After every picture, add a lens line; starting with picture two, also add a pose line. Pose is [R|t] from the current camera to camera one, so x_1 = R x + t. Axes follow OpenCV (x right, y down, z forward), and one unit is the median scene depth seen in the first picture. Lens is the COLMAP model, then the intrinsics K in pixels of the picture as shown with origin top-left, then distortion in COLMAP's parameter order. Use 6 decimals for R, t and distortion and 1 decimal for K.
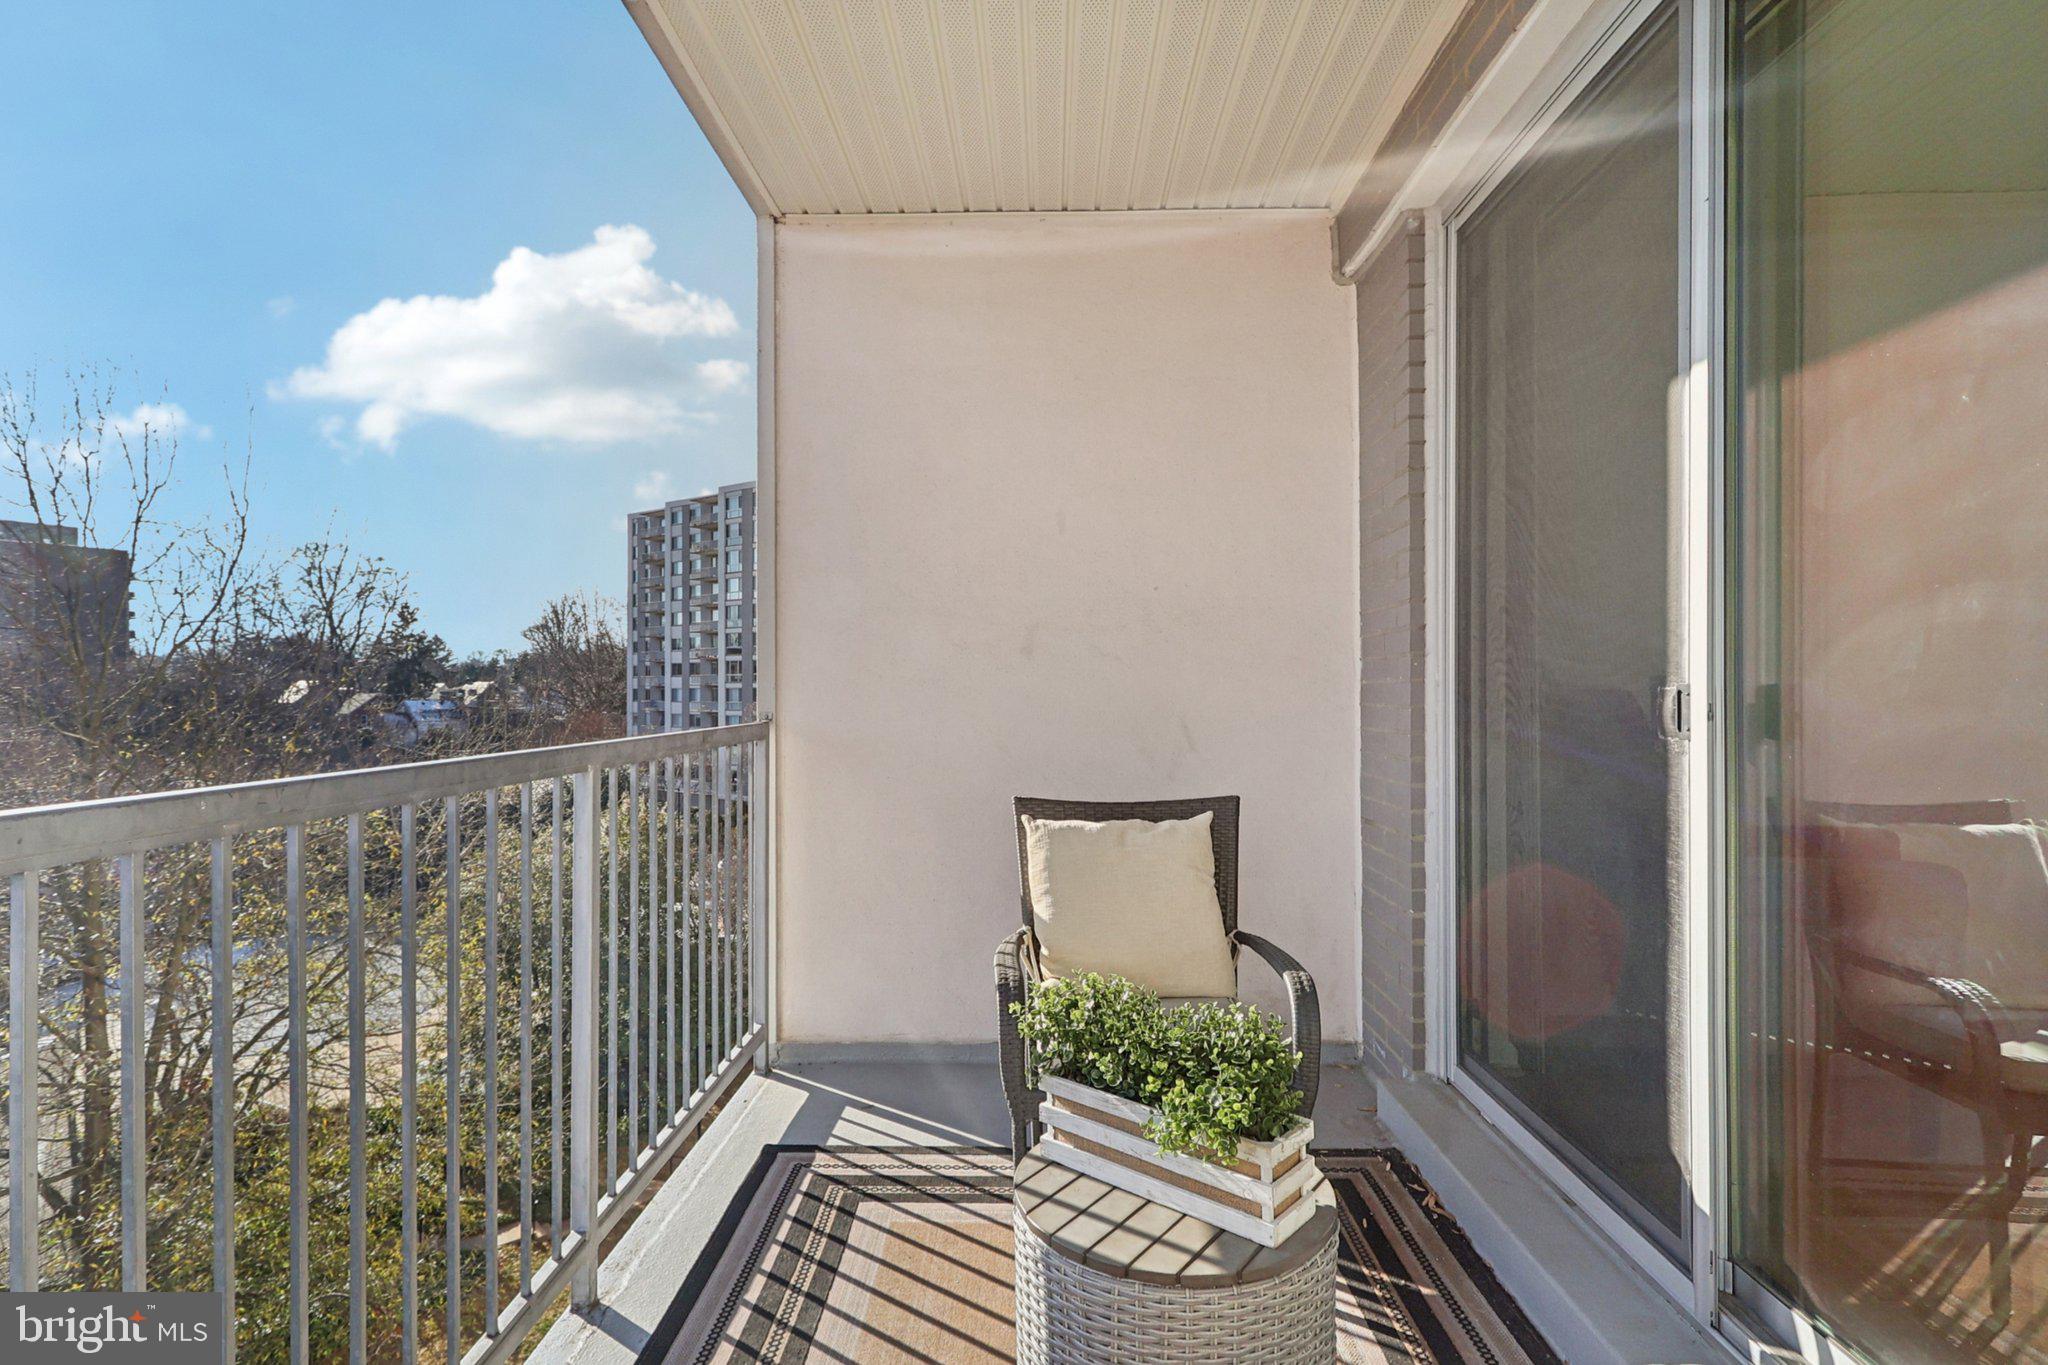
lens RADIAL K [[1008.5, 0, 1024.0], [0, 1008.5, 682.5], [0, 0, 1]] dist [0.001683, -0.000155]
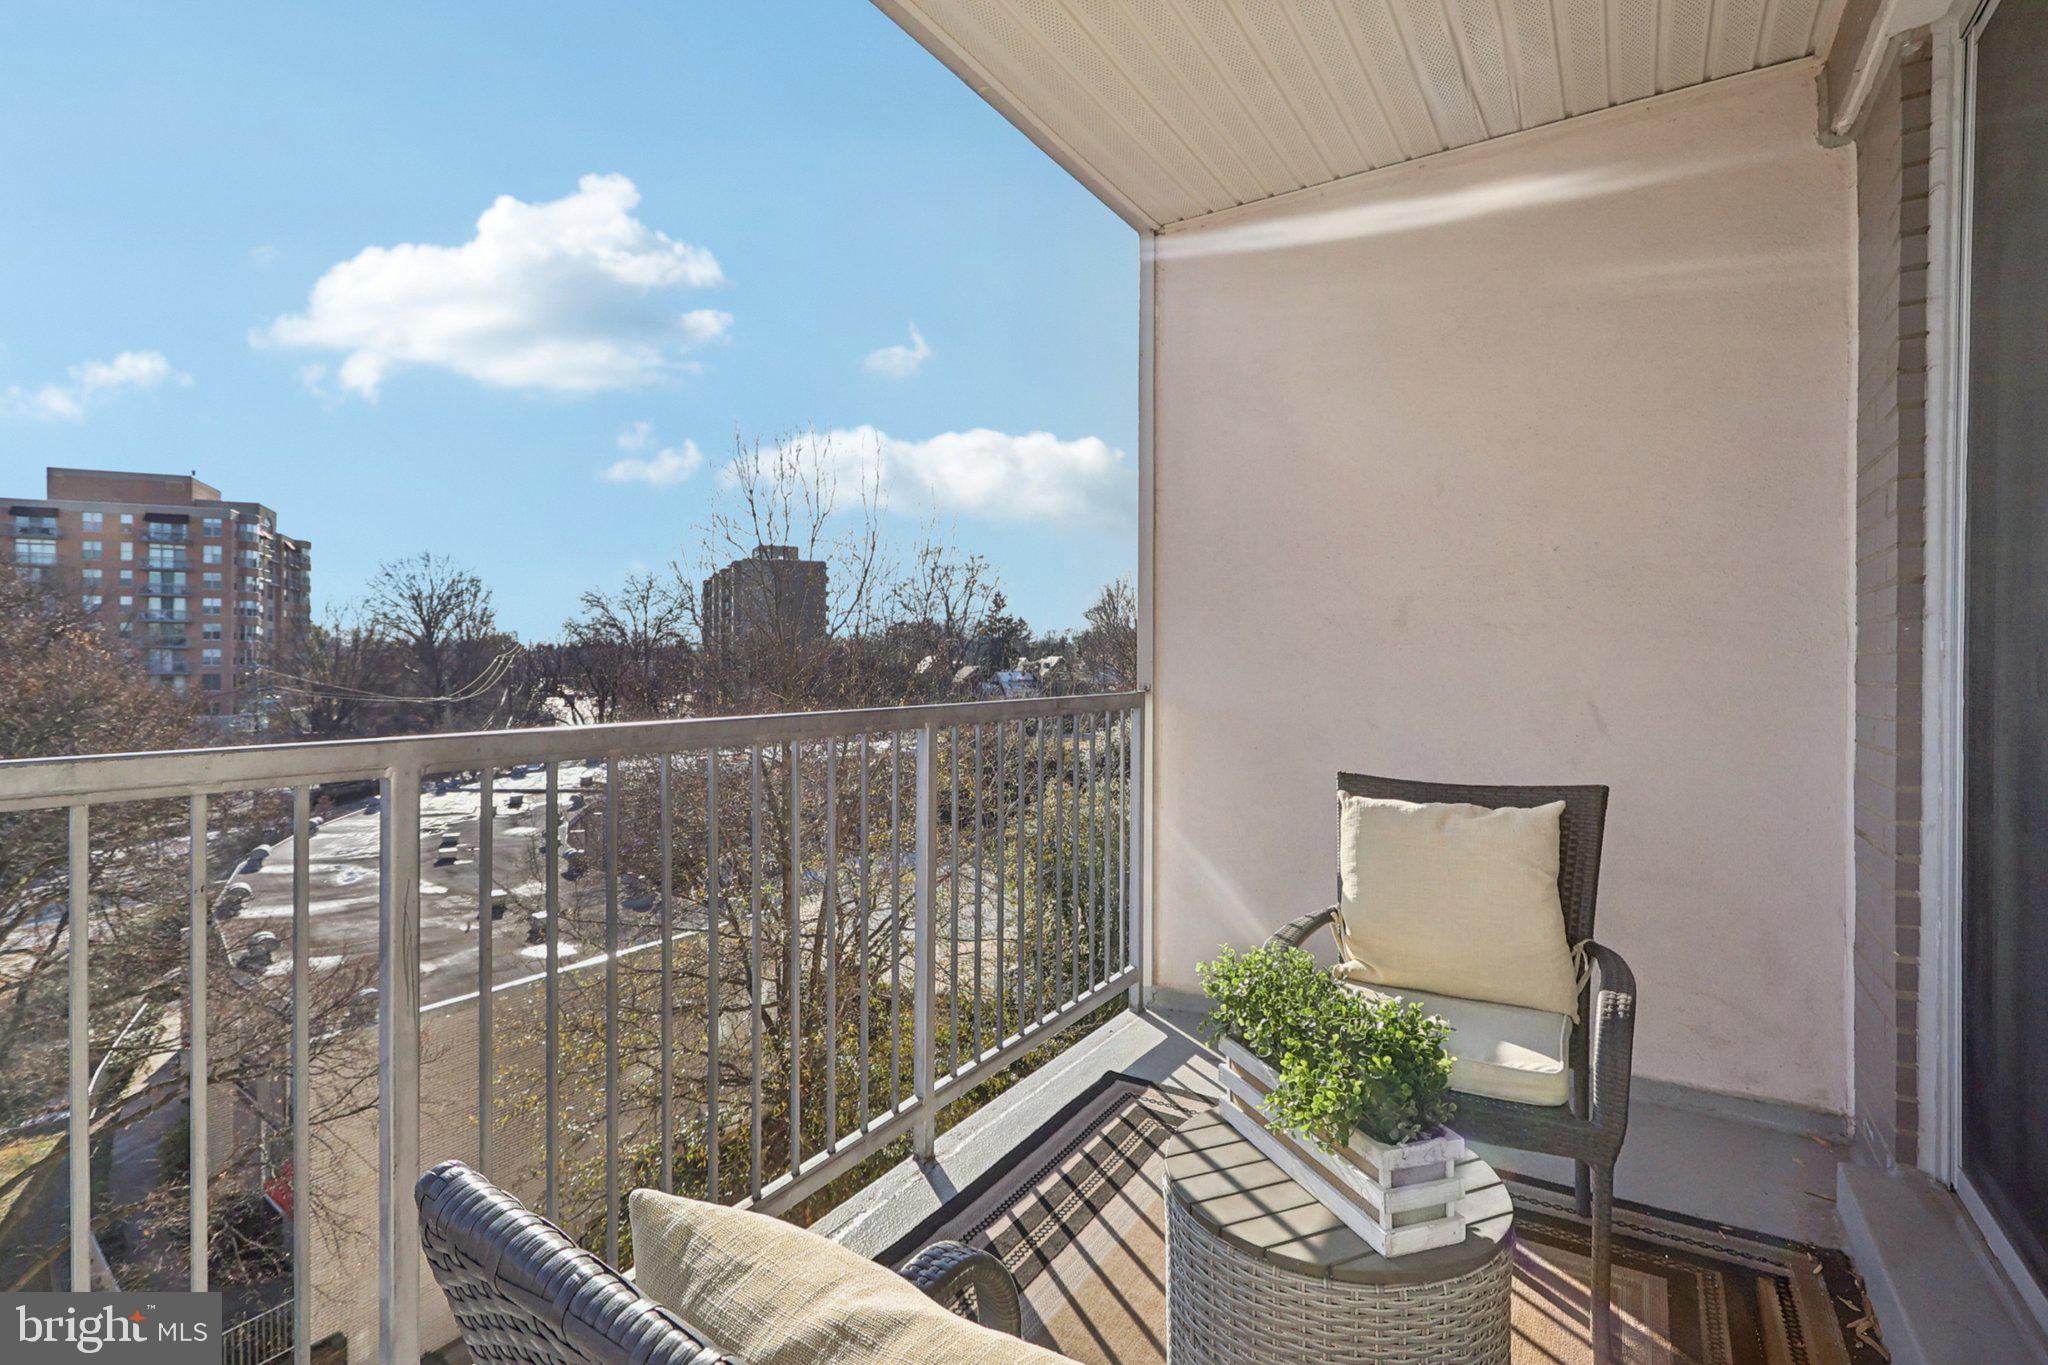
lens RADIAL K [[974.1, 0, 1001.7], [0, 974.1, 655.2], [0, 0, 1]] dist [-0.001182, -0.000701]
pose [[0.851430, -0.003649, -0.524456, 0.214964], [0.003044, 0.999993, -0.002016, 0.001057], [0.524459, 0.000120, 0.851435, 0.022455]]
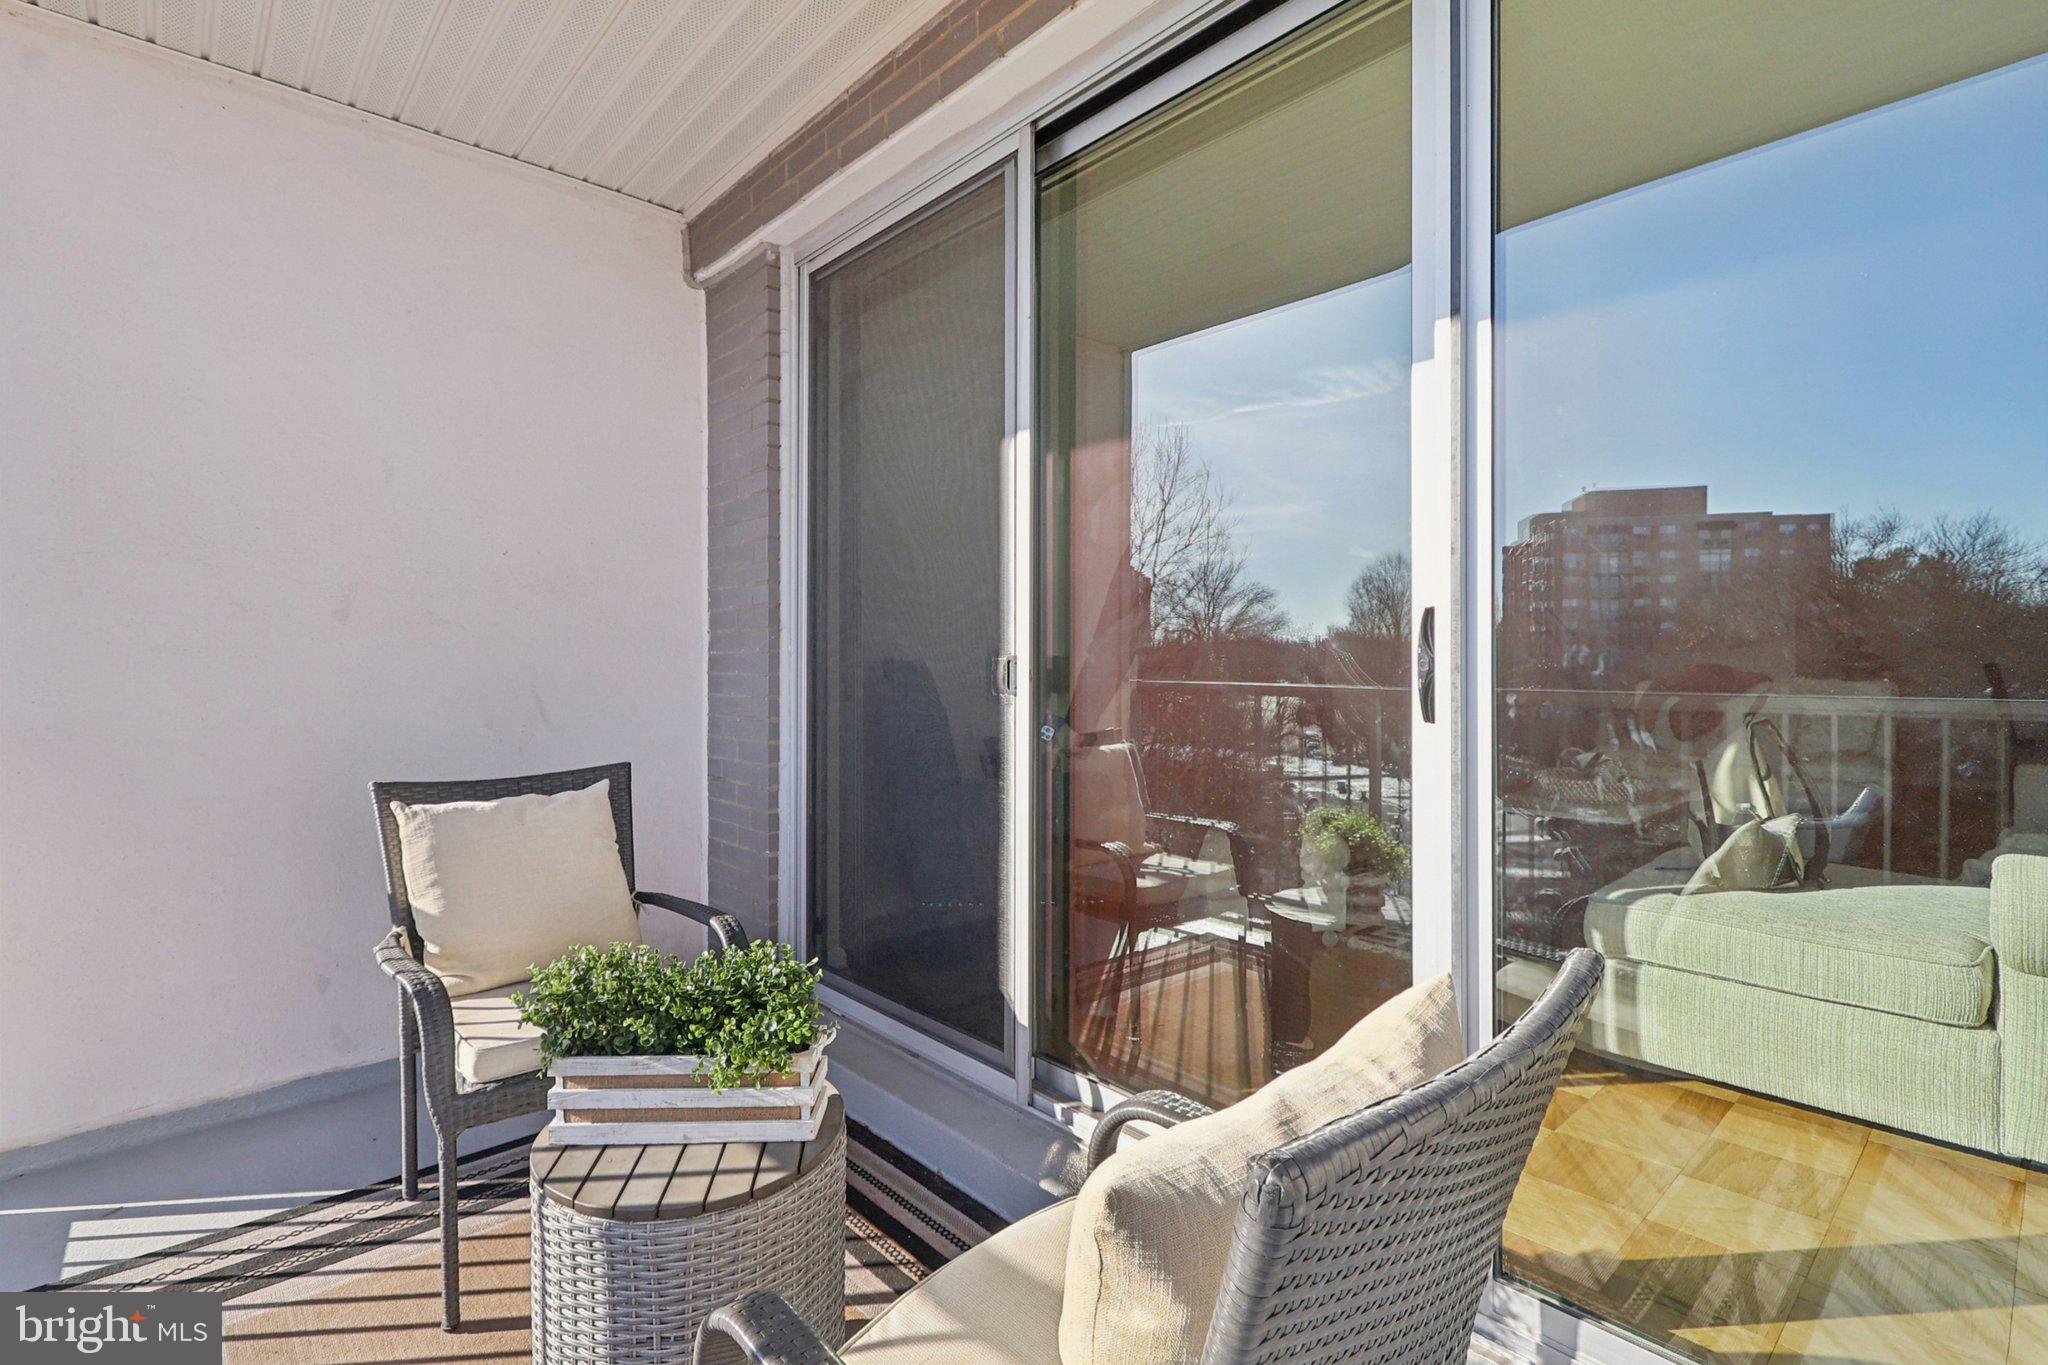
lens RADIAL K [[947.9, 0, 1011.6], [0, 947.9, 646.2], [0, 0, 1]] dist [0.000109, -0.001145]
pose [[0.728325, 0.009126, 0.685171, -0.174461], [-0.004977, 0.999955, -0.008028, -0.000587], [-0.685214, 0.002437, 0.728338, 0.024321]]
